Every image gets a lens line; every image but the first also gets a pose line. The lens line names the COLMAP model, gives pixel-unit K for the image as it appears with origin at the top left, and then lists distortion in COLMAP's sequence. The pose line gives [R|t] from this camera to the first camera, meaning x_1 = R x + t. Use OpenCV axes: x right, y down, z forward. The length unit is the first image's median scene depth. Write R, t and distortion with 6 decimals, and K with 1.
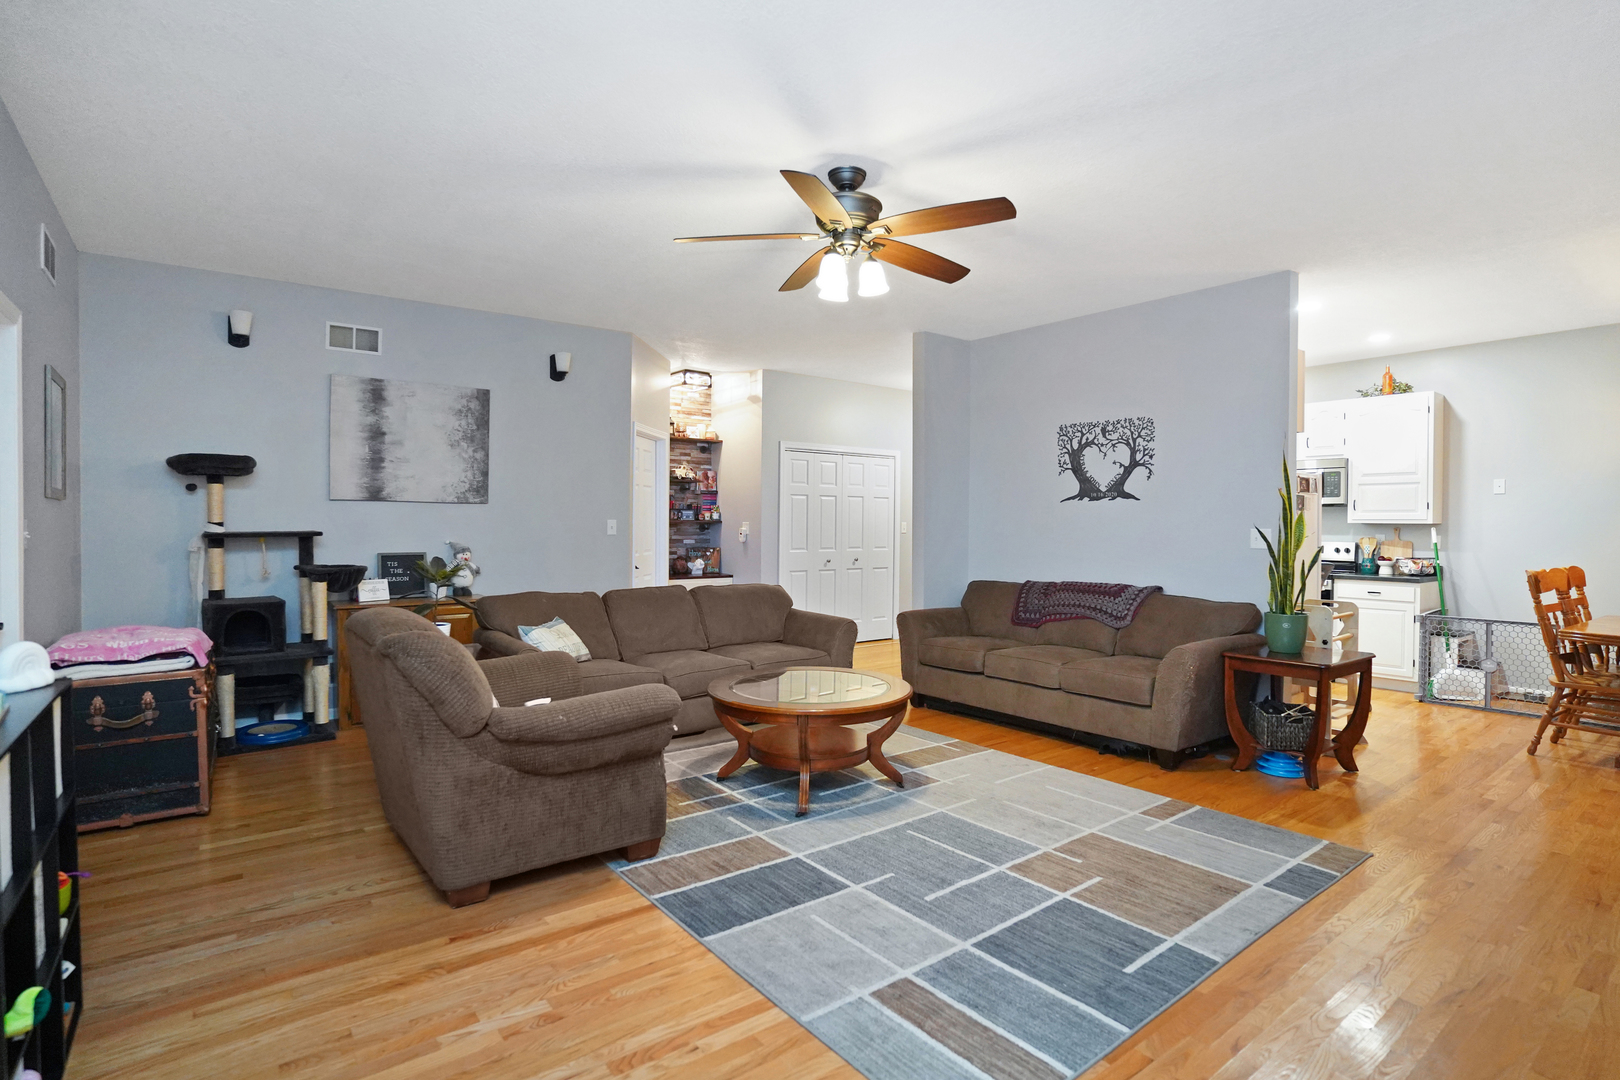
lens RADIAL K [[802.3, 0, 803.0], [0, 802.3, 539.0], [0, 0, 1]] dist [-0.095450, 0.054117]
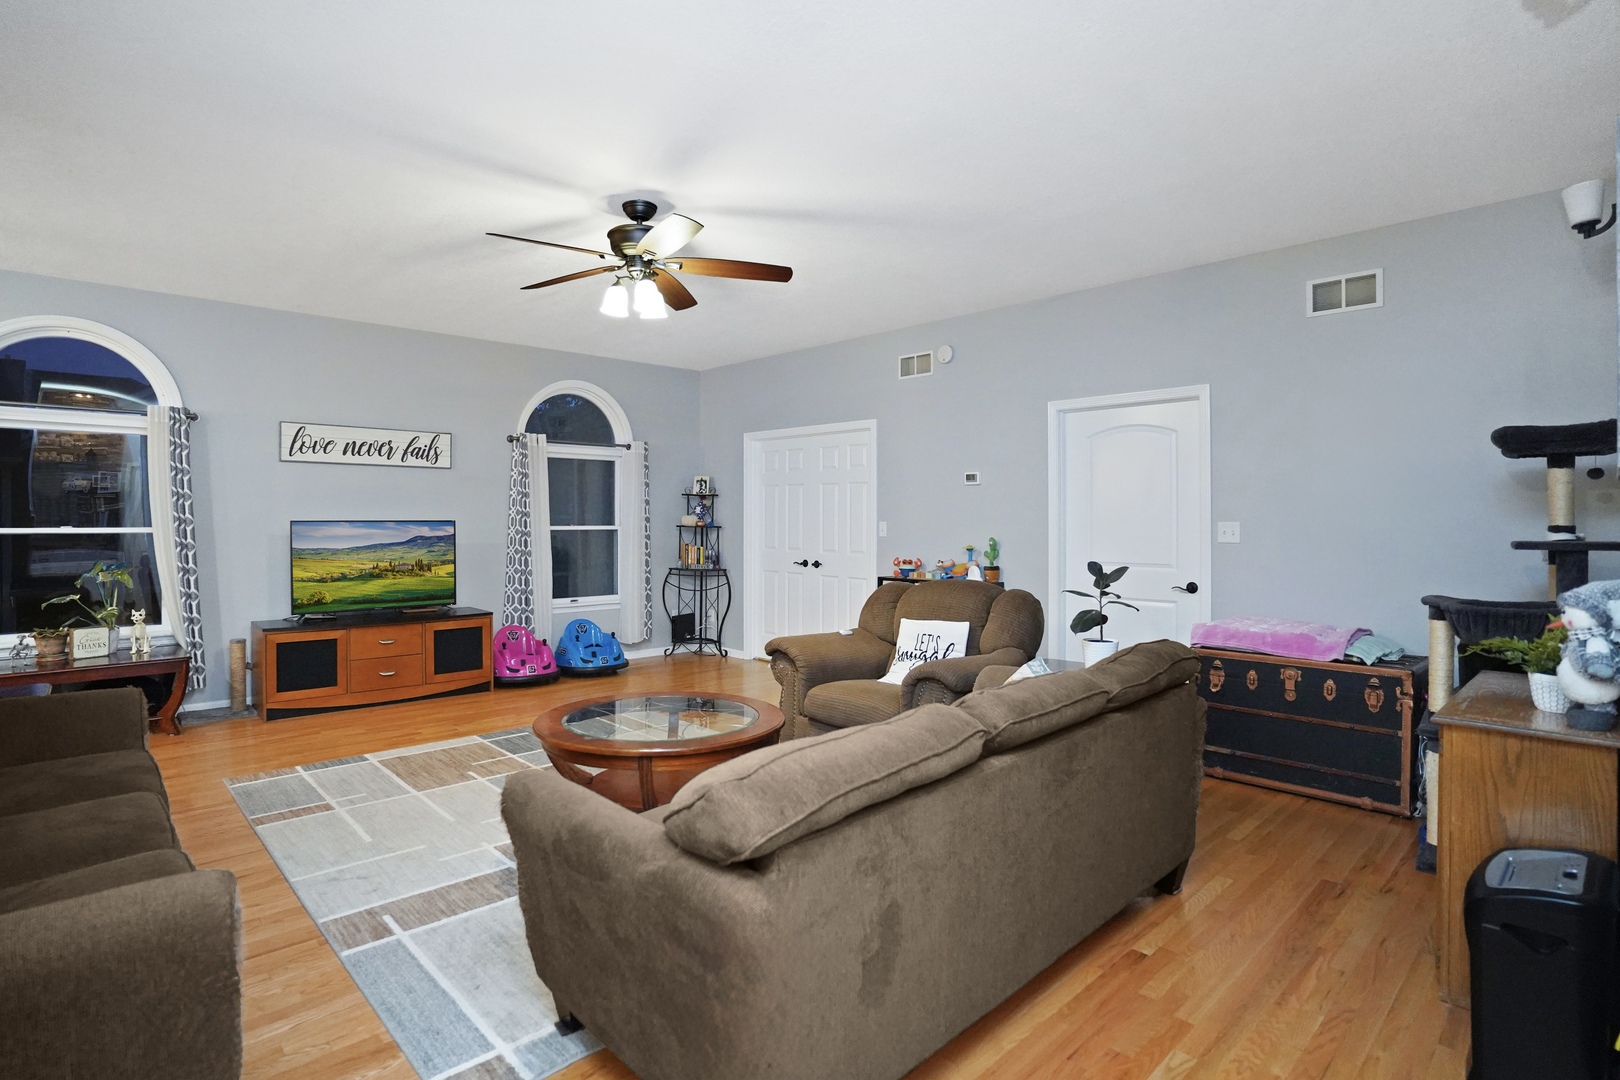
lens RADIAL K [[802.3, 0, 803.0], [0, 802.3, 539.0], [0, 0, 1]] dist [-0.095450, 0.054117]
pose [[-0.992657, -0.005093, -0.120853, -0.038818], [-0.010108, 0.999111, 0.040921, -0.038047], [0.120537, 0.041842, -0.991827, 1.954163]]
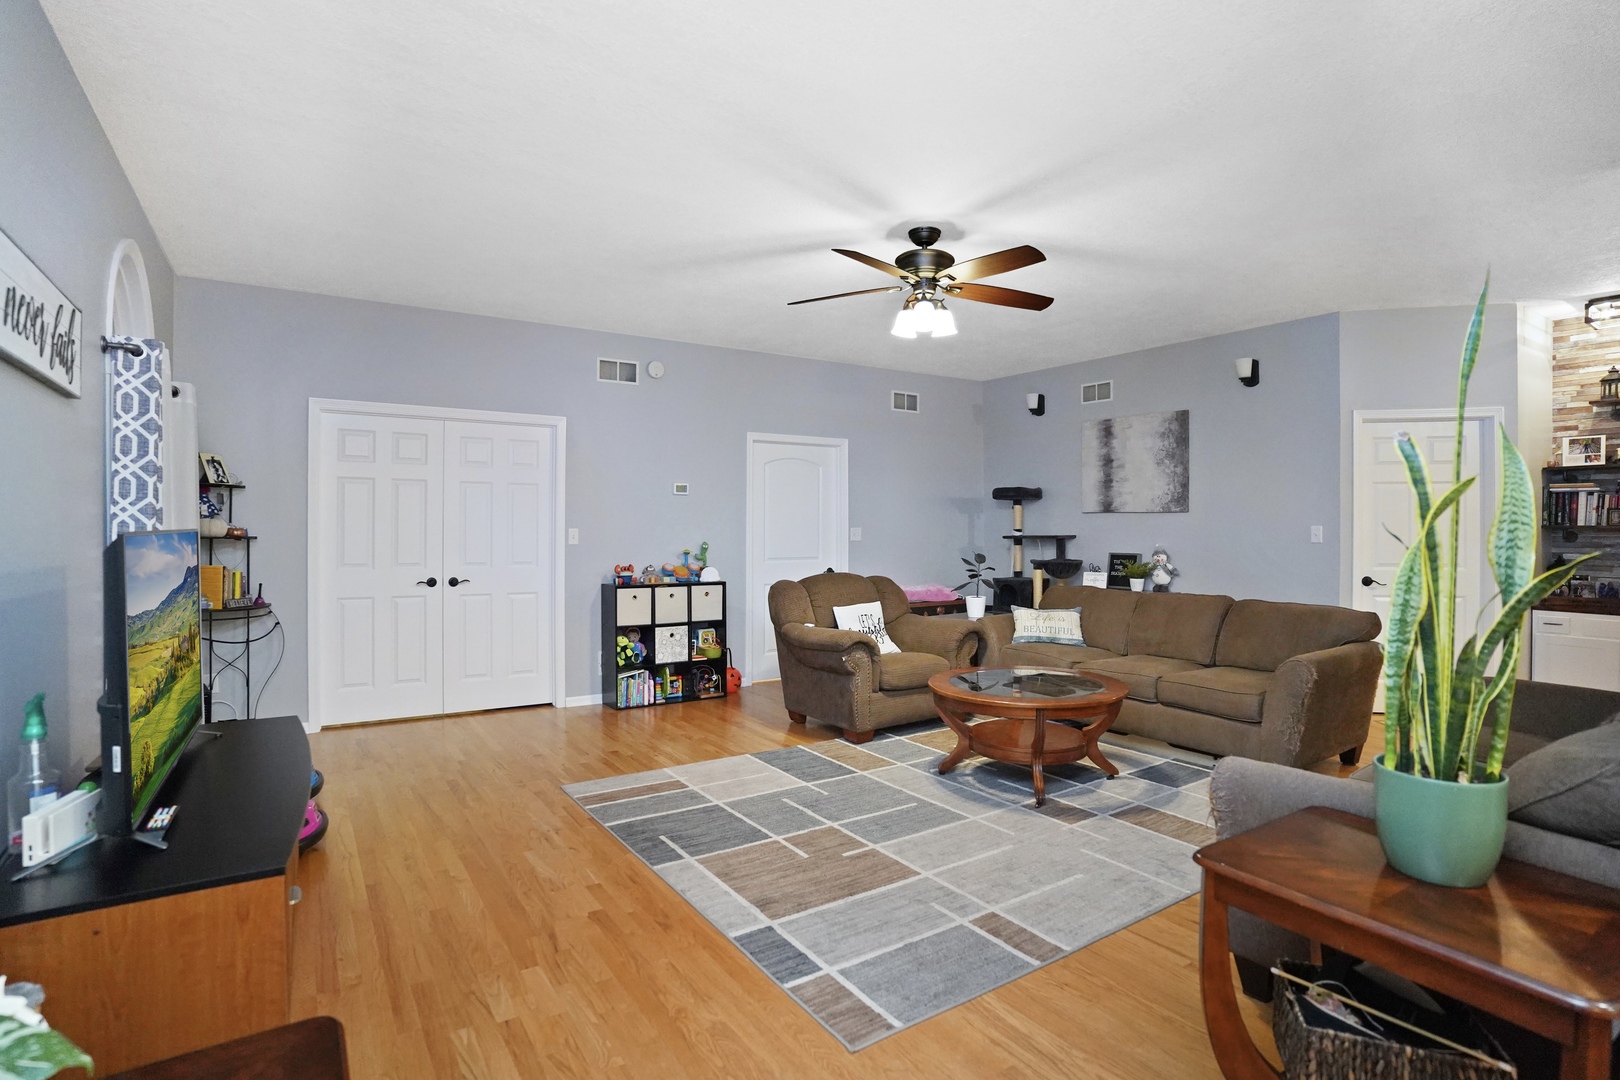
lens RADIAL K [[802.3, 0, 803.0], [0, 802.3, 539.0], [0, 0, 1]] dist [-0.095450, 0.054117]
pose [[-0.070195, 0.008153, -0.997500, 1.141623], [-0.020734, 0.999739, 0.009631, -0.009904], [0.997318, 0.021358, -0.070007, 0.829517]]
